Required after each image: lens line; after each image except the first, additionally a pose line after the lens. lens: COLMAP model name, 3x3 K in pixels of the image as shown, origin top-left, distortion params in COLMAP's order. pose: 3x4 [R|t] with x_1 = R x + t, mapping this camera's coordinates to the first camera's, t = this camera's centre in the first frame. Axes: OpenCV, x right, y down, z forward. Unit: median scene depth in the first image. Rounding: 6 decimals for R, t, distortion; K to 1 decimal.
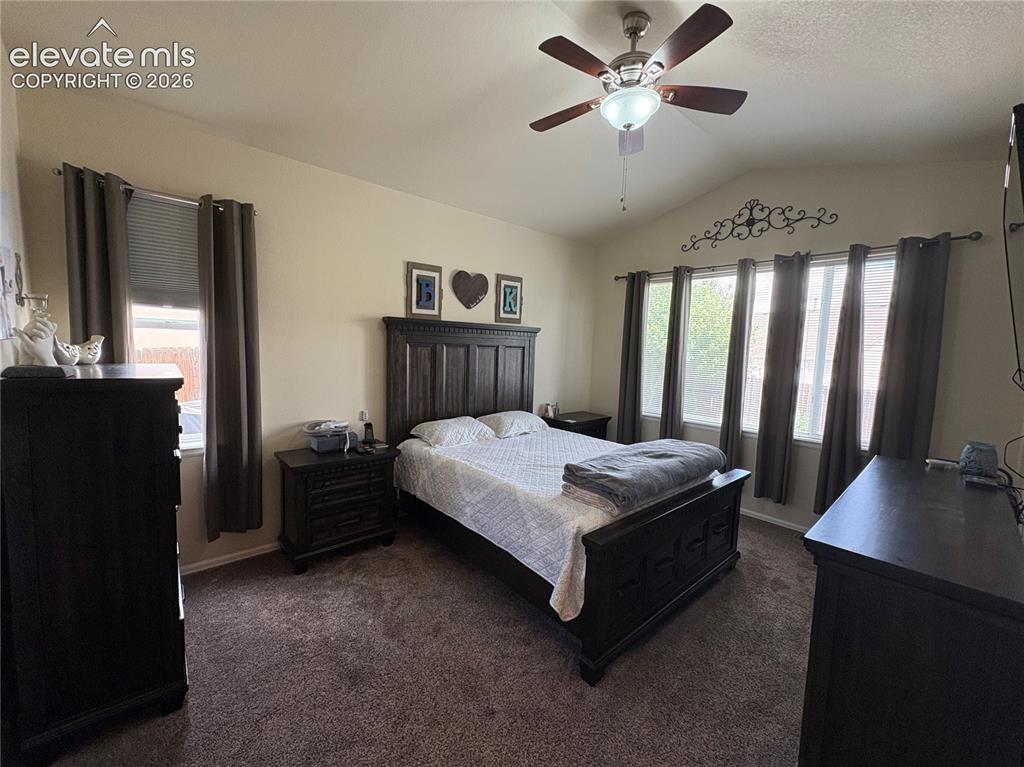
lens RADIAL K [[408.6, 0, 512.6], [0, 408.6, 382.7], [0, 0, 1]] dist [0.005565, 0.000860]
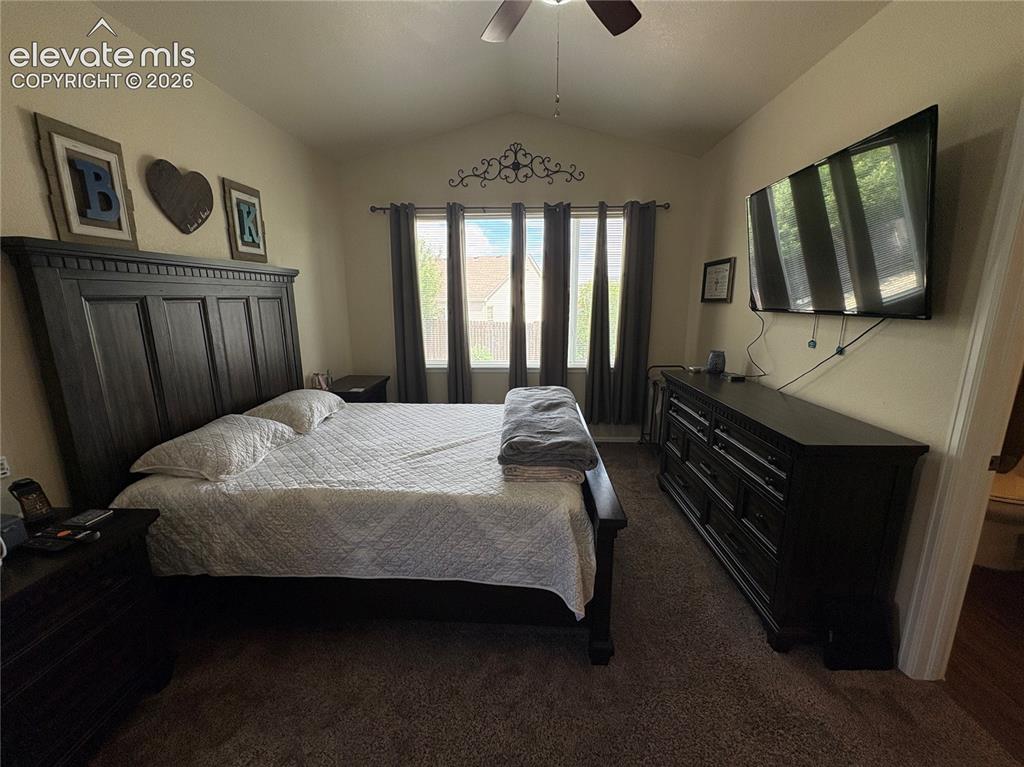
lens RADIAL K [[408.6, 0, 509.5], [0, 408.6, 381.7], [0, 0, 1]] dist [0.005565, 0.000860]
pose [[0.692777, -0.179733, 0.698395, -0.246514], [0.090186, 0.982434, 0.163370, -0.030270], [-0.715490, -0.050193, 0.696817, 0.273182]]
